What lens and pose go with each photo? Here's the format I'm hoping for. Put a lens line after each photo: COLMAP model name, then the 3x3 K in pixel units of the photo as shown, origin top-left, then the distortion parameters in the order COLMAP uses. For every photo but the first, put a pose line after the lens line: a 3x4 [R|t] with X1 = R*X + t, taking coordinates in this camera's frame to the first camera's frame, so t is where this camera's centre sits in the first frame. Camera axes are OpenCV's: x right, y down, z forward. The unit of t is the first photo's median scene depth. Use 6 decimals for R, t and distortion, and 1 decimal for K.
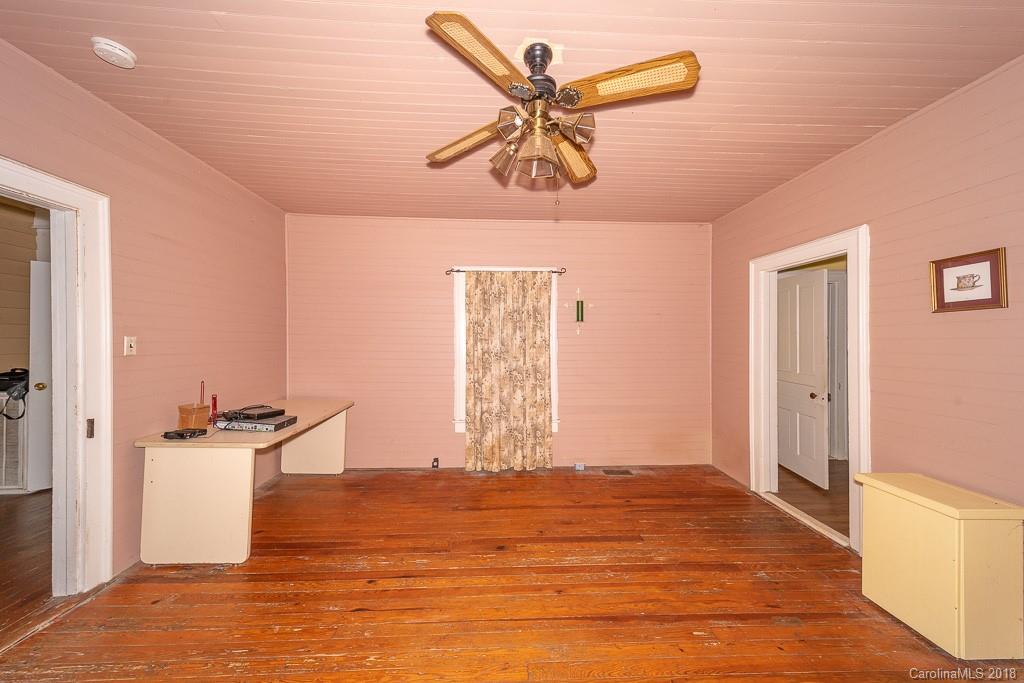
lens RADIAL K [[357.9, 0, 512.0], [0, 357.9, 341.5], [0, 0, 1]] dist [0.001019, 0.000021]
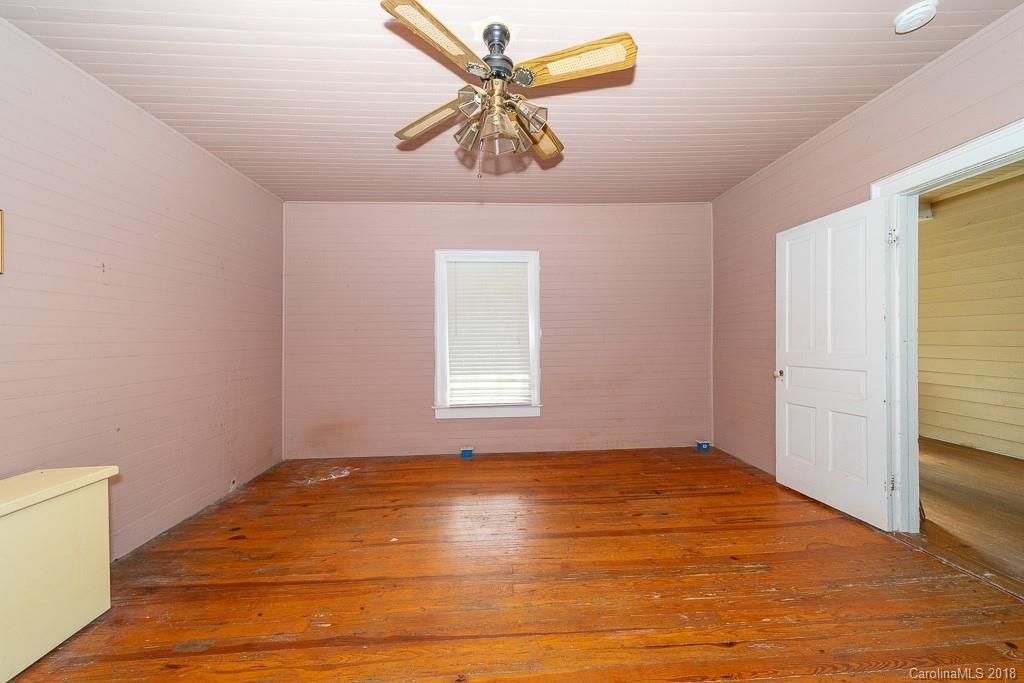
lens RADIAL K [[379.6, 0, 498.8], [0, 379.6, 337.4], [0, 0, 1]] dist [0.008368, -0.000333]
pose [[-0.999526, 0.009628, 0.029249, 0.030416], [0.009595, 0.999953, -0.001268, 0.063650], [-0.029260, -0.000987, -0.999571, 1.486132]]
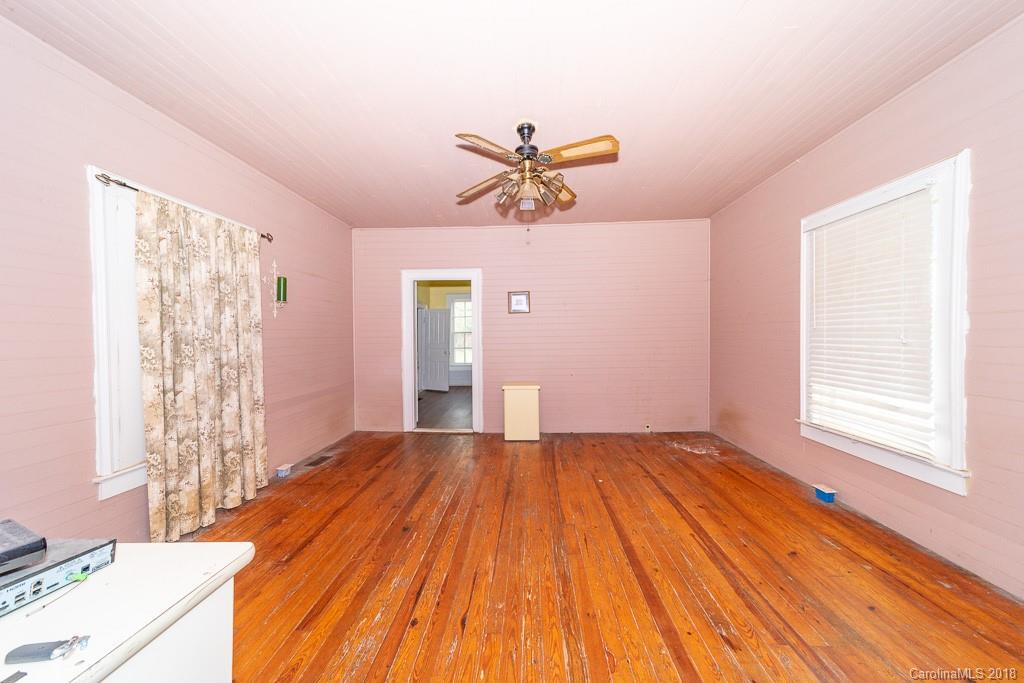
lens RADIAL K [[350.9, 0, 516.1], [0, 350.9, 336.2], [0, 0, 1]] dist [0.000886, 0.000009]
pose [[0.102085, -0.009011, 0.994735, -1.004970], [0.014154, 0.999871, 0.007605, 0.047975], [-0.994675, 0.013304, 0.102199, 0.627557]]
